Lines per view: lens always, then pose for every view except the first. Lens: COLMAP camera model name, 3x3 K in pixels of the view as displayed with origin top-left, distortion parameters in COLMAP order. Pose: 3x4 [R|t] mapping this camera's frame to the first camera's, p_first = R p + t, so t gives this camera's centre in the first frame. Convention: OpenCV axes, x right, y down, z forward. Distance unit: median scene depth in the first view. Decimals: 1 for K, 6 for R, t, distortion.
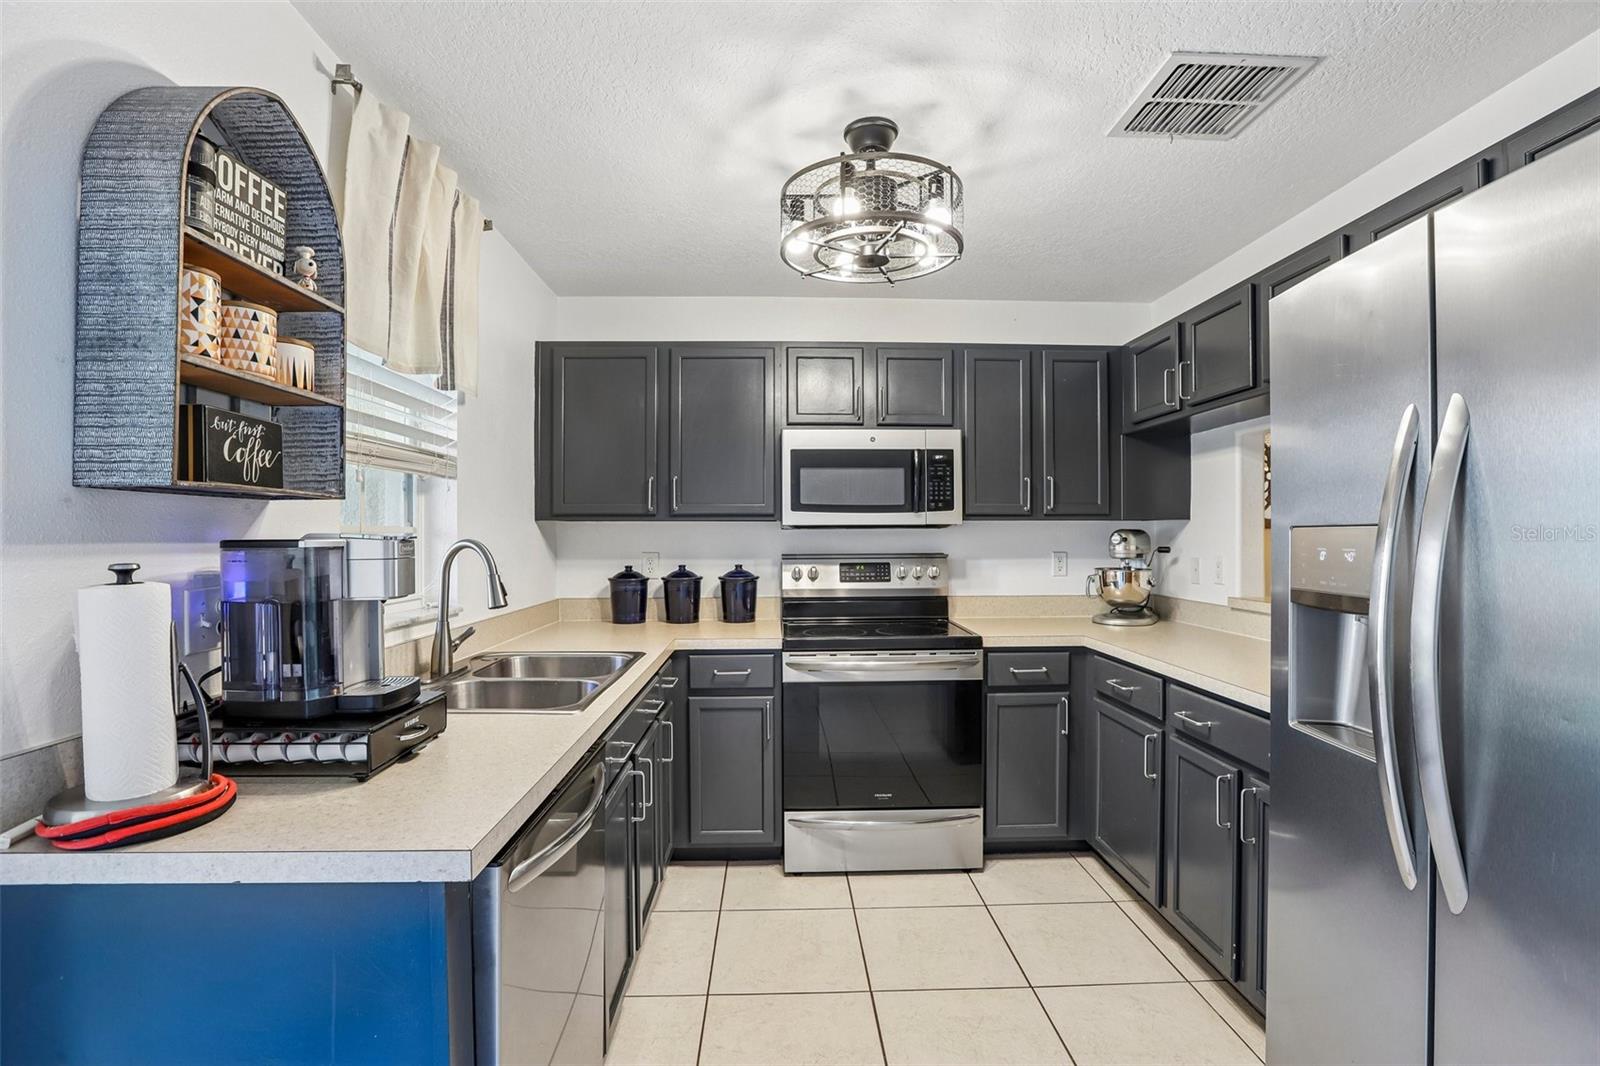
lens RADIAL K [[728.1, 0, 805.8], [0, 728.1, 533.5], [0, 0, 1]] dist [-0.048635, 0.015922]
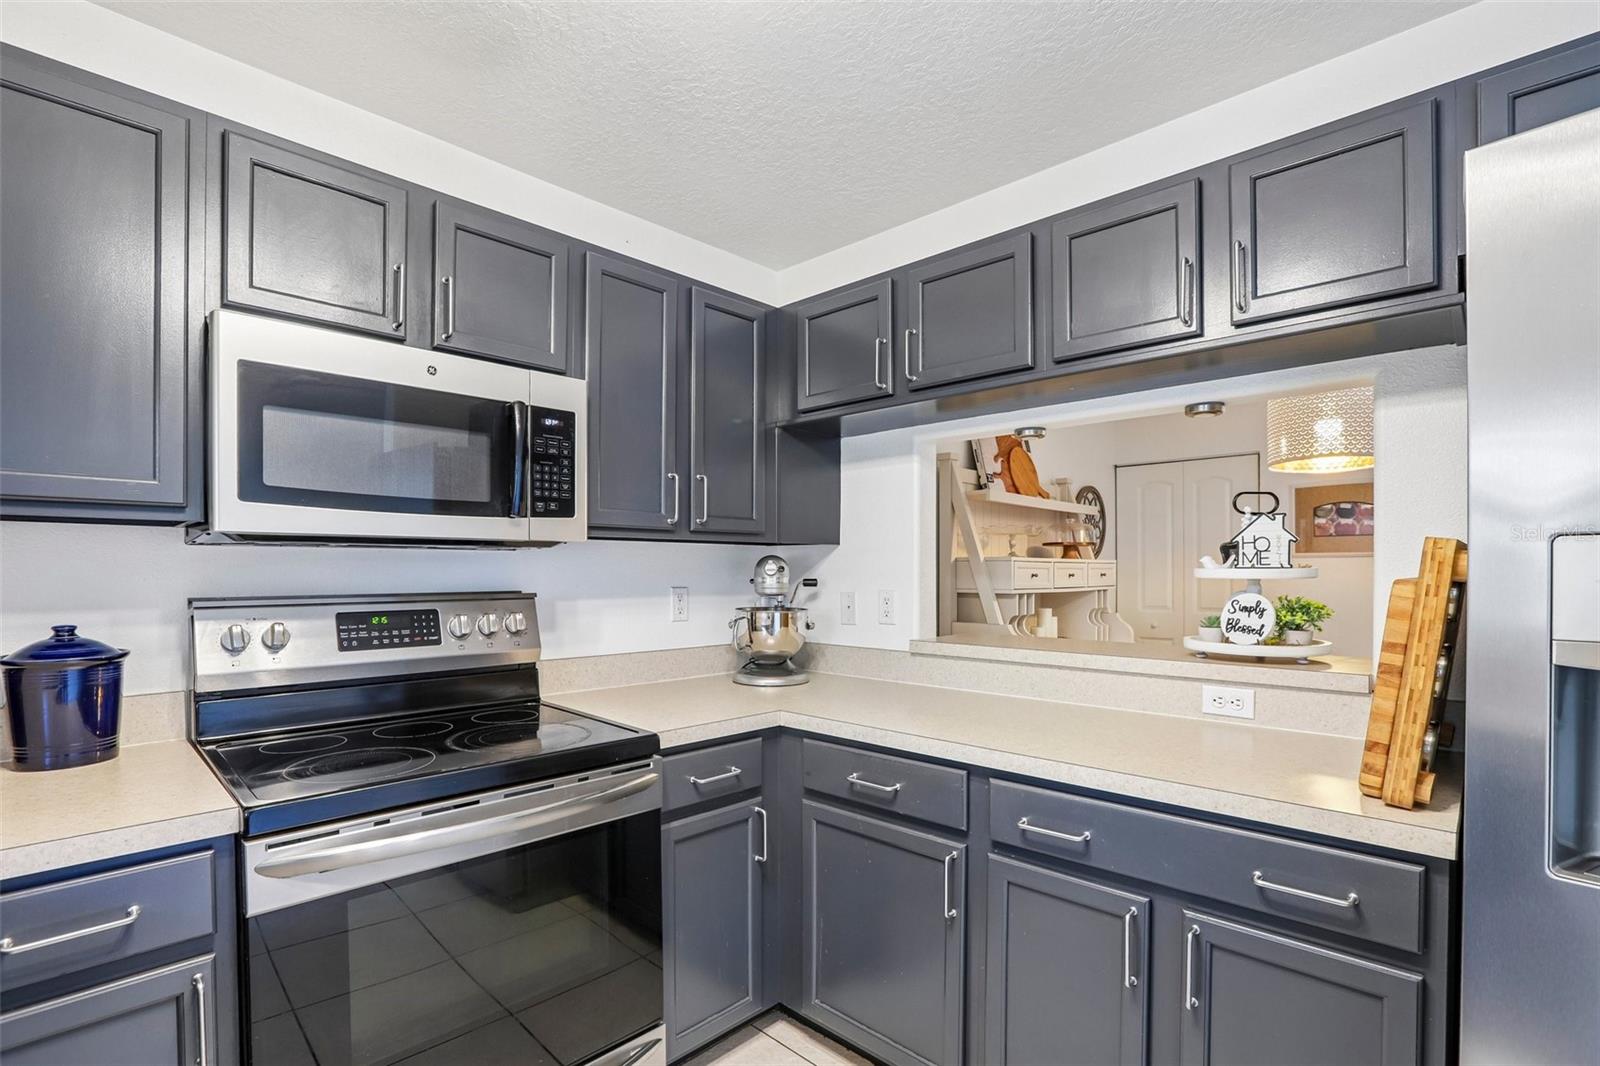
lens RADIAL K [[728.1, 0, 764.3], [0, 728.1, 576.3], [0, 0, 1]] dist [-0.048635, 0.015922]
pose [[0.729053, -0.002174, 0.684454, -0.082366], [-0.004487, 0.999958, 0.007955, 0.010088], [-0.684443, -0.008871, 0.729013, 0.465472]]
